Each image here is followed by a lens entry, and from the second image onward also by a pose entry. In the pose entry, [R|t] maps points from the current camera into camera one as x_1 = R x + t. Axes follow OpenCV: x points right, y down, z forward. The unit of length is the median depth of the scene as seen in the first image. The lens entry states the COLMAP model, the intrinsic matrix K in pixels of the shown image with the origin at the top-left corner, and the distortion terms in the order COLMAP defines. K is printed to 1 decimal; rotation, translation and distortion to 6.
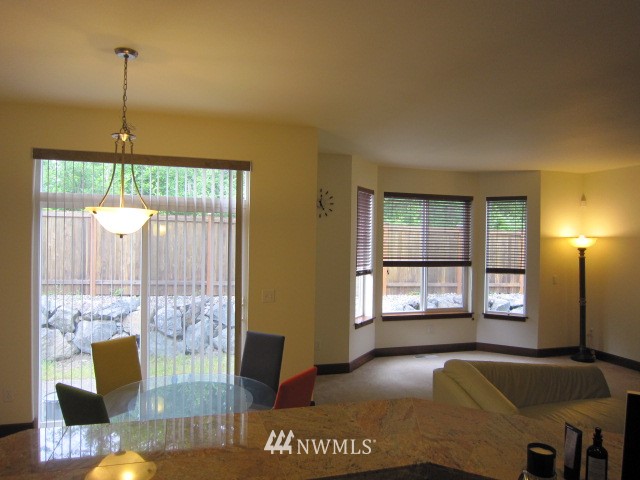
lens RADIAL K [[455.6, 0, 318.2], [0, 455.6, 245.7], [0, 0, 1]] dist [-0.057319, 0.027524]
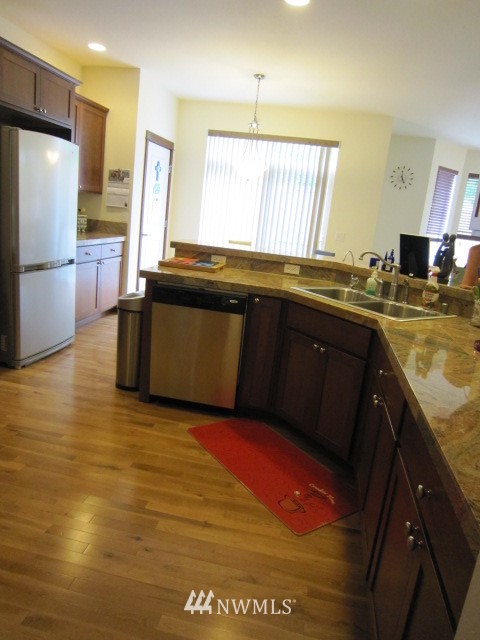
lens RADIAL K [[455.6, 0, 240.3], [0, 455.6, 319.1], [0, 0, 1]] dist [-0.057319, 0.027524]
pose [[0.884982, 0.183927, -0.427759, 0.278159], [-0.101760, 0.972868, 0.207782, 0.096595], [0.454370, -0.140355, 0.879687, -0.471427]]
